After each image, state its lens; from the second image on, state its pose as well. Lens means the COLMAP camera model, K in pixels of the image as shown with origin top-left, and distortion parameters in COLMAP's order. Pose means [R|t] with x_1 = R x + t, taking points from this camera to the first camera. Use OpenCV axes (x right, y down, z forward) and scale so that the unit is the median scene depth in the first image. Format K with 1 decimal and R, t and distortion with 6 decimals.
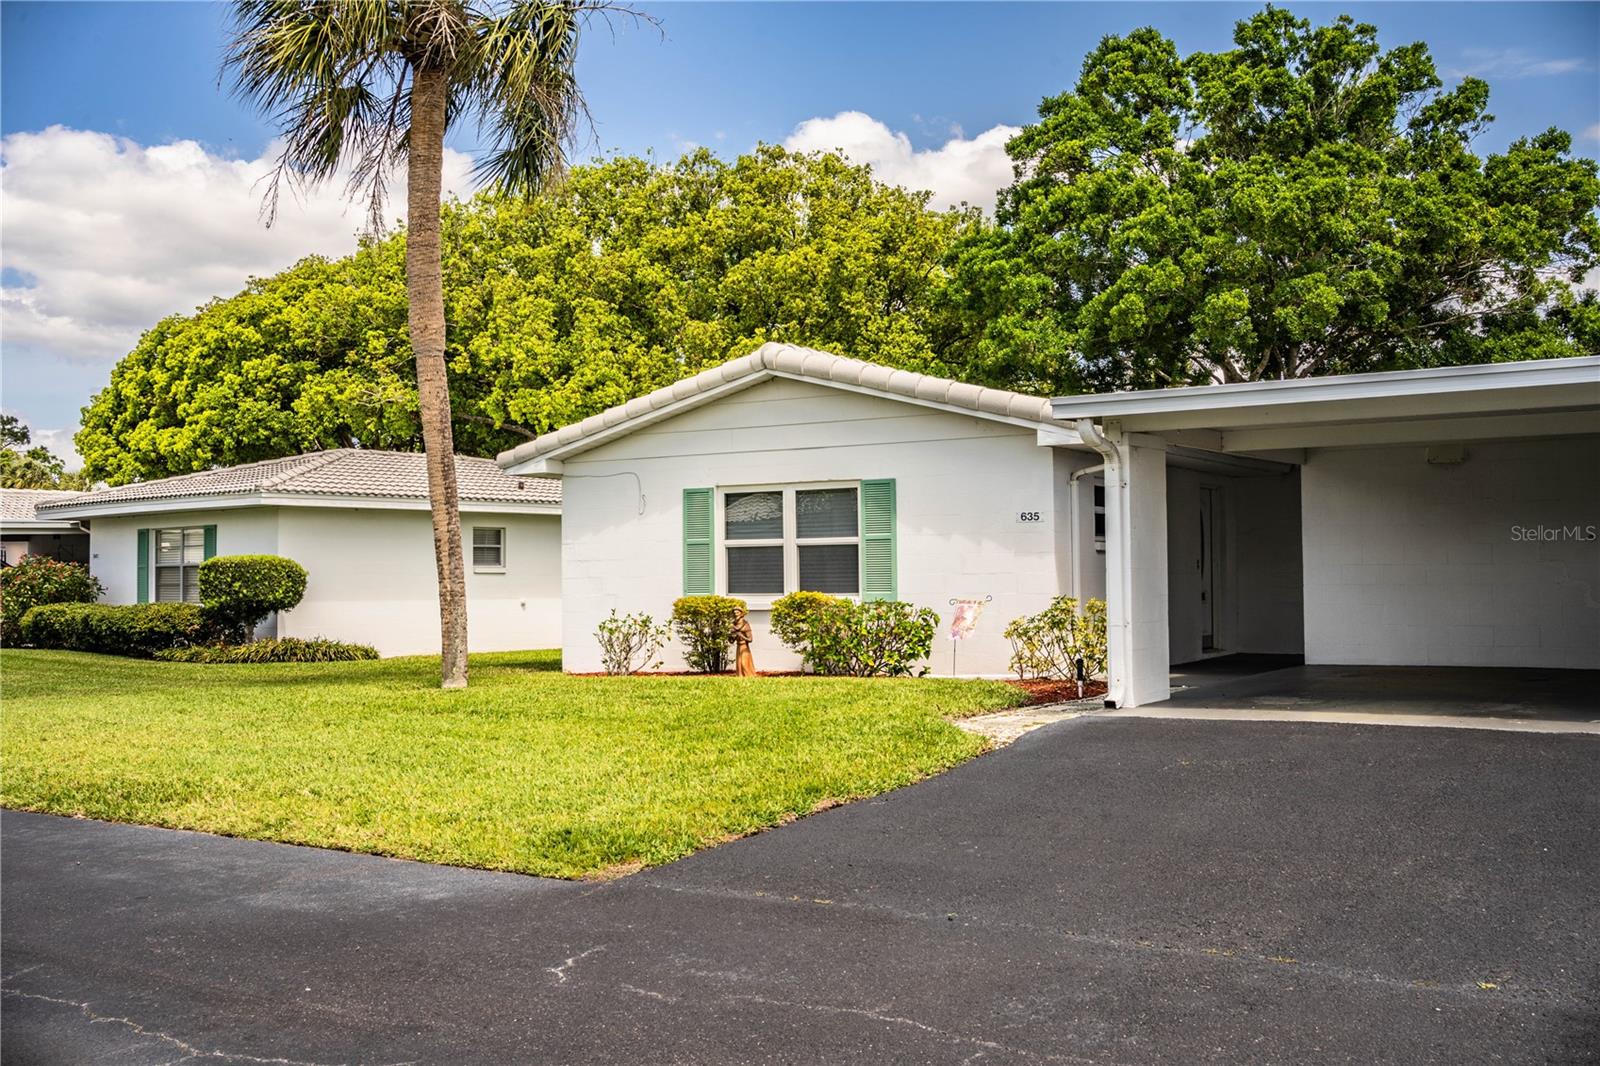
lens RADIAL K [[1595.2, 0, 800.0], [0, 1595.2, 533.0], [0, 0, 1]] dist [-0.027365, 0.109220]
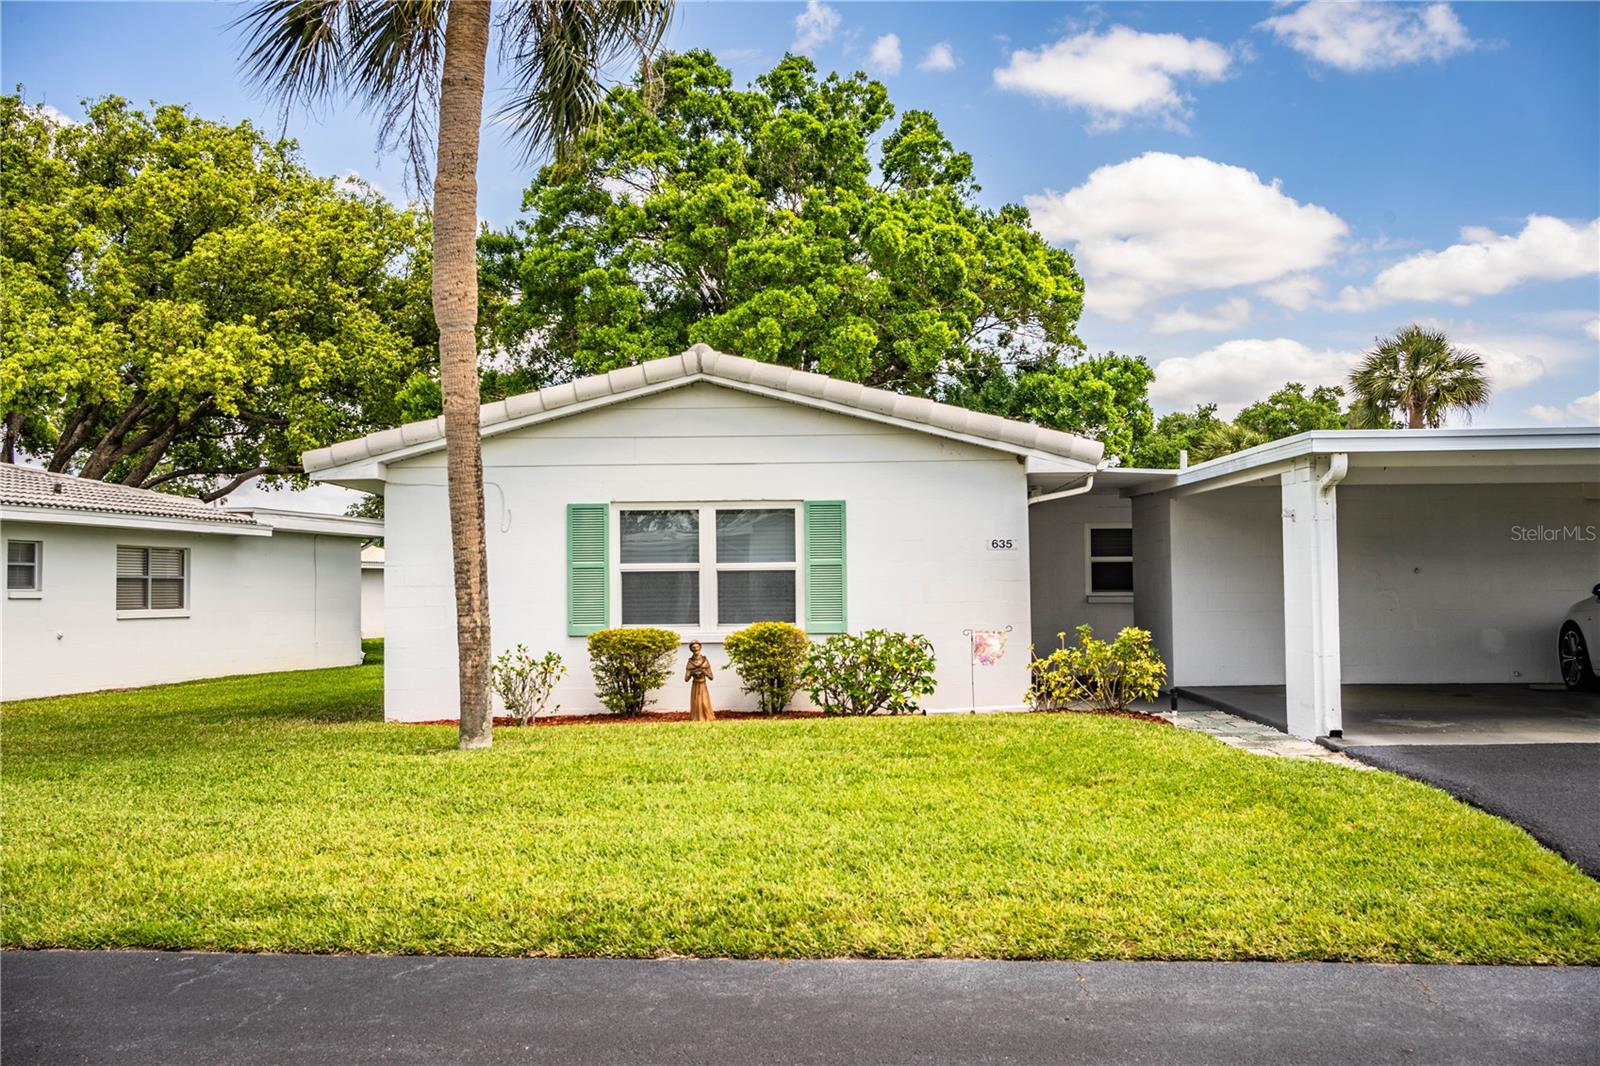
lens RADIAL K [[1595.2, 0, 800.0], [0, 1595.2, 533.0], [0, 0, 1]] dist [-0.027365, 0.109220]
pose [[0.857672, 0.019596, 0.513824, -0.422310], [-0.013553, 0.999788, -0.015506, -0.000205], [-0.514019, 0.006335, 0.857755, 0.200464]]
